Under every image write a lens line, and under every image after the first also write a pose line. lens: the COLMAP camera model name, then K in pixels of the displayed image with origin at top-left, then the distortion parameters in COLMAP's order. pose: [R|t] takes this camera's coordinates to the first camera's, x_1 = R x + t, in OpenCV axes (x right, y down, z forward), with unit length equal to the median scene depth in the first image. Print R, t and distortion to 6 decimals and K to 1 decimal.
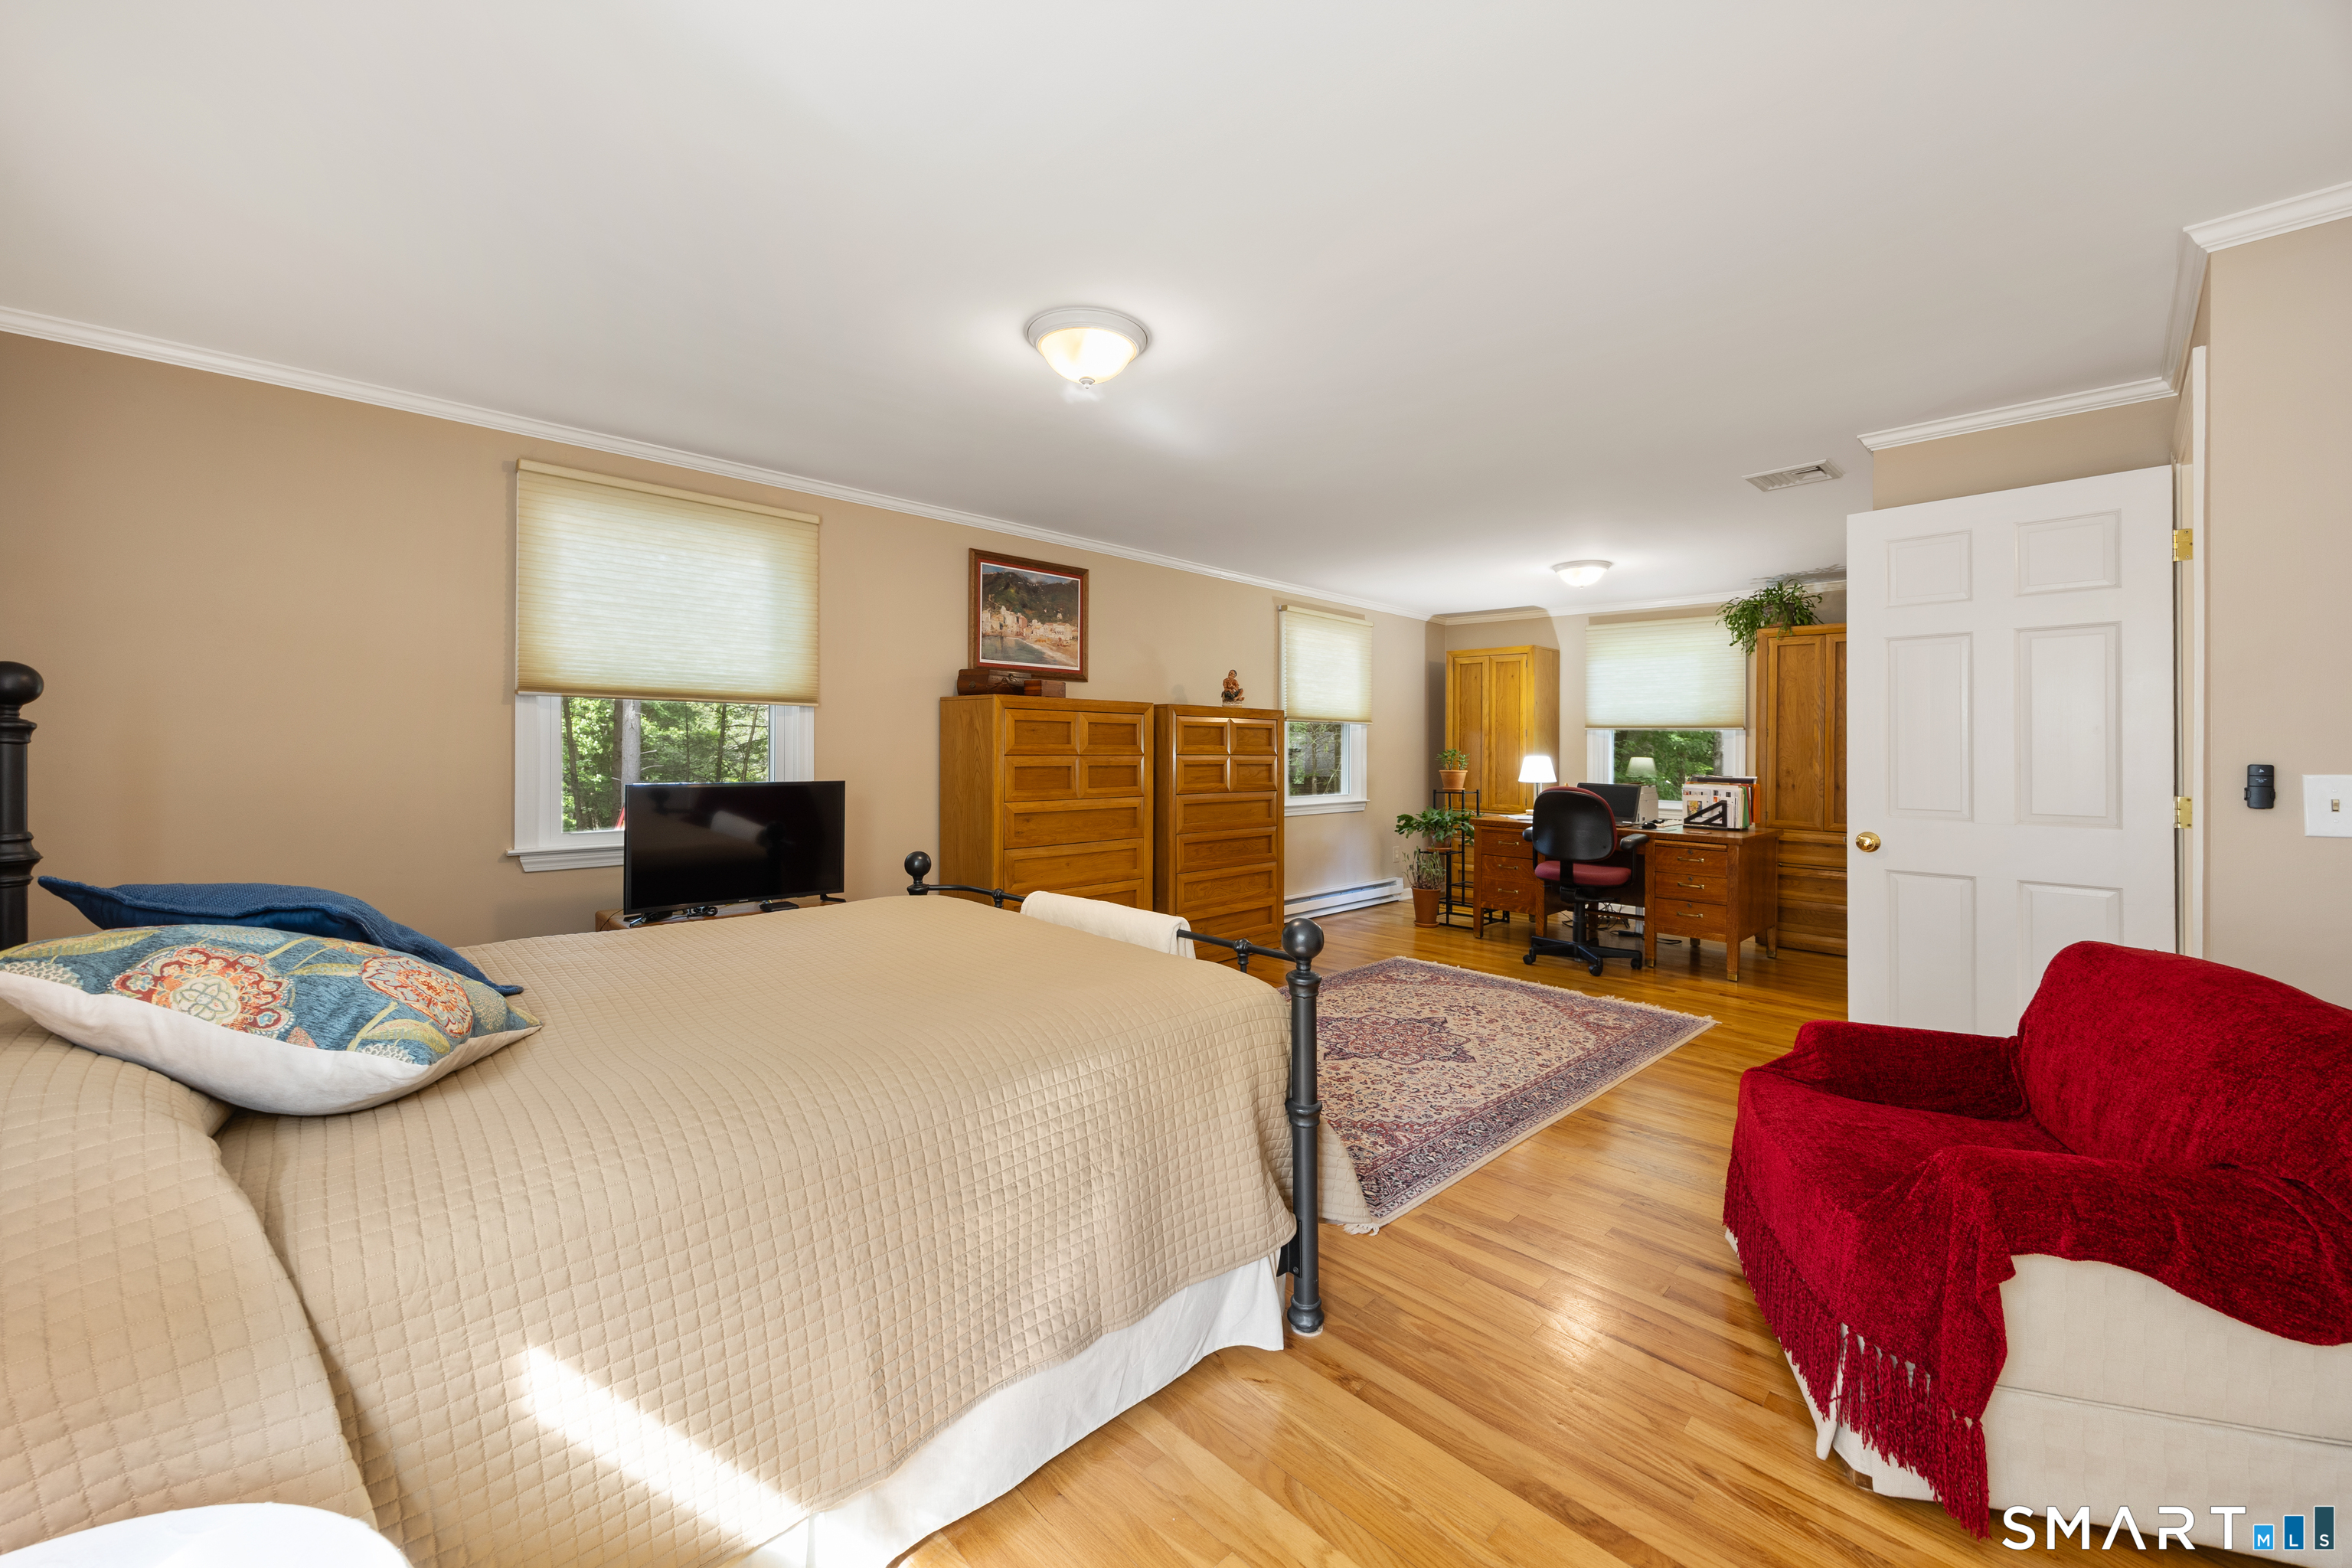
lens RADIAL K [[914.2, 0, 1164.2], [0, 914.2, 735.5], [0, 0, 1]] dist [0.004840, -0.000226]
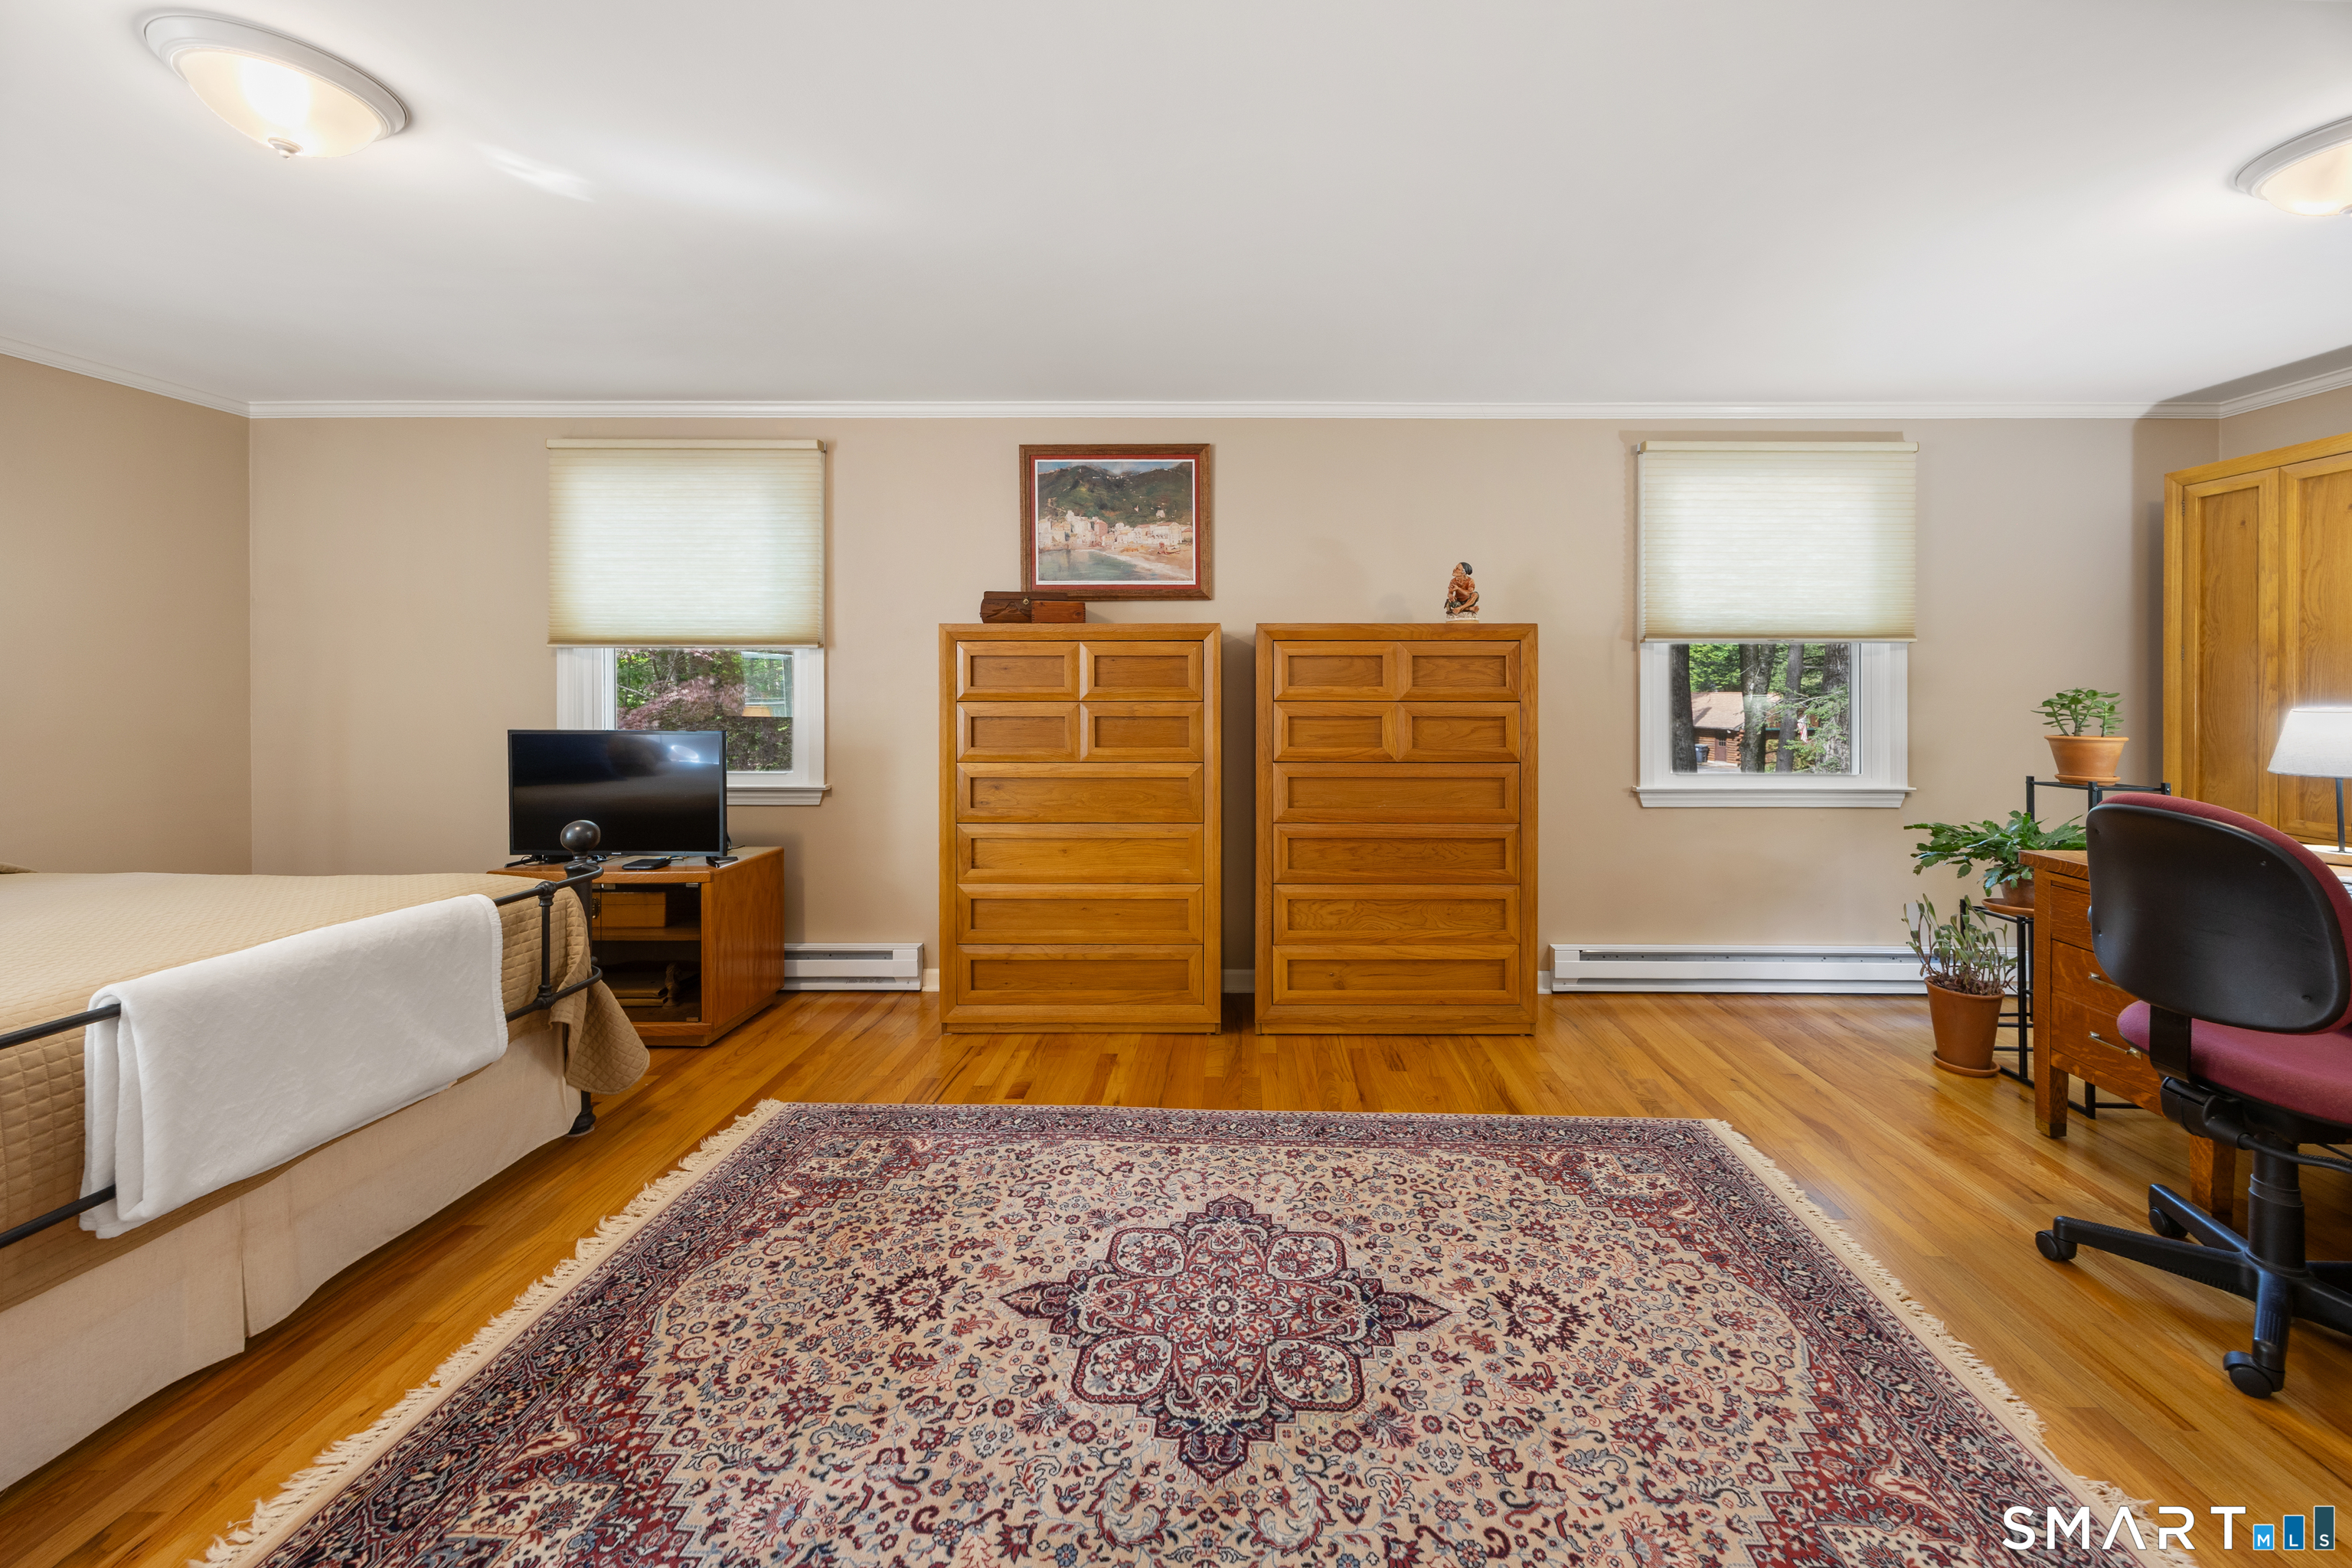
lens RADIAL K [[914.2, 0, 1261.9], [0, 914.2, 669.5], [0, 0, 1]] dist [0.004840, -0.000226]
pose [[0.710240, -0.020109, -0.703672, 0.426192], [0.014644, 0.999798, -0.013791, 0.006811], [0.703807, -0.000509, 0.710391, 0.485023]]
